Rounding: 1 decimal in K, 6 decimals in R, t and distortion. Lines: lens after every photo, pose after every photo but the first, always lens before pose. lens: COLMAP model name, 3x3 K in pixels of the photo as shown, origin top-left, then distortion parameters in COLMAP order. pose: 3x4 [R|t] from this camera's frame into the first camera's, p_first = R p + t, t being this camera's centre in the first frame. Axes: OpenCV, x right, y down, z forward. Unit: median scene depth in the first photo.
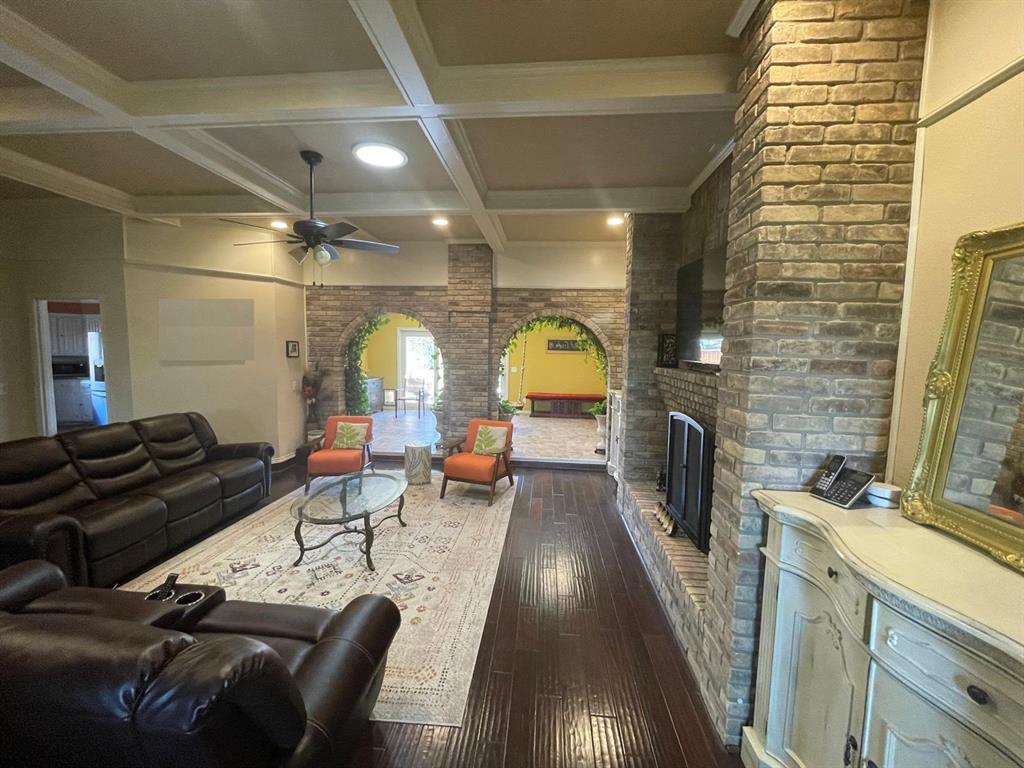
lens RADIAL K [[414.1, 0, 510.3], [0, 414.1, 382.2], [0, 0, 1]] dist [-0.002459, -0.000043]
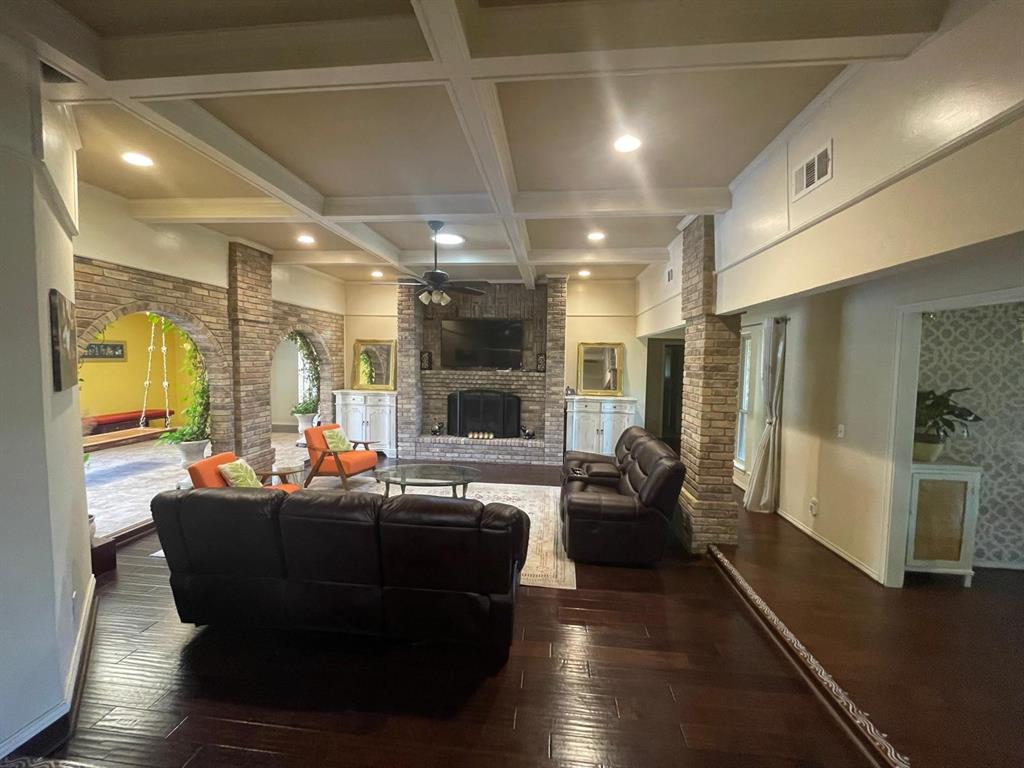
lens RADIAL K [[414.1, 0, 510.3], [0, 414.1, 382.2], [0, 0, 1]] dist [-0.002459, -0.000043]
pose [[0.017796, -0.072443, 0.997214, -1.018022], [0.066090, 0.995276, 0.071123, -0.062277], [-0.997655, 0.064640, 0.022500, 0.418163]]
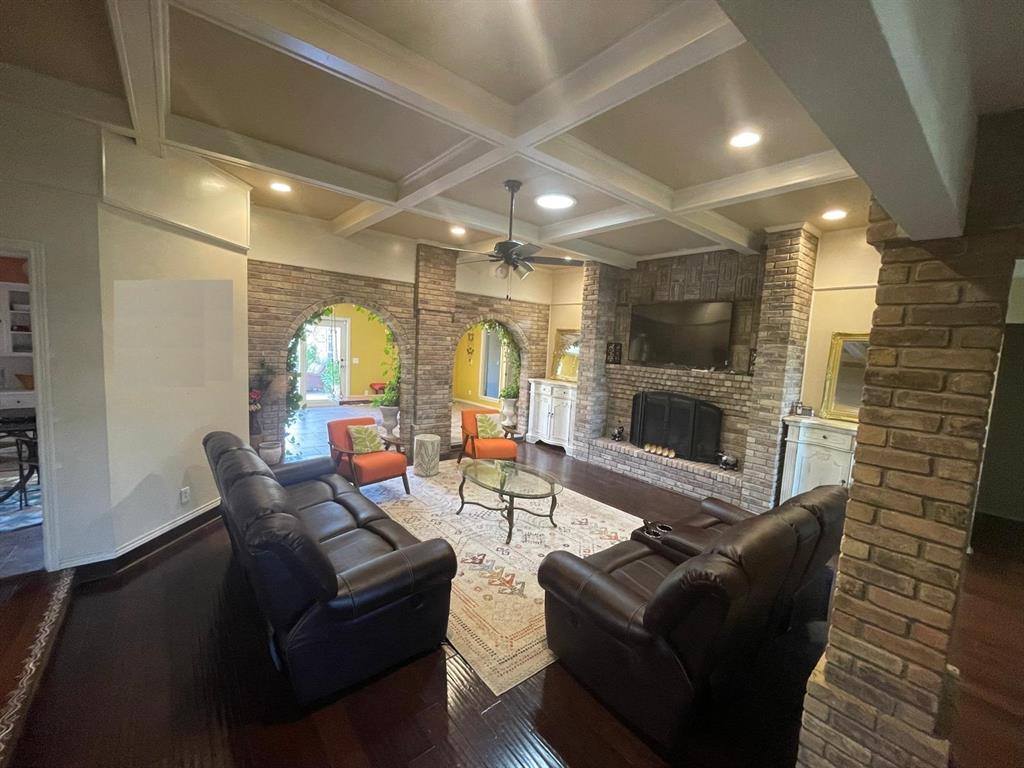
lens RADIAL K [[414.1, 0, 510.3], [0, 414.1, 382.2], [0, 0, 1]] dist [-0.002459, -0.000043]
pose [[0.713579, -0.041921, 0.699319, -0.715741], [0.015636, 0.998912, 0.043925, -0.029953], [-0.700400, -0.020409, 0.713459, 0.101330]]
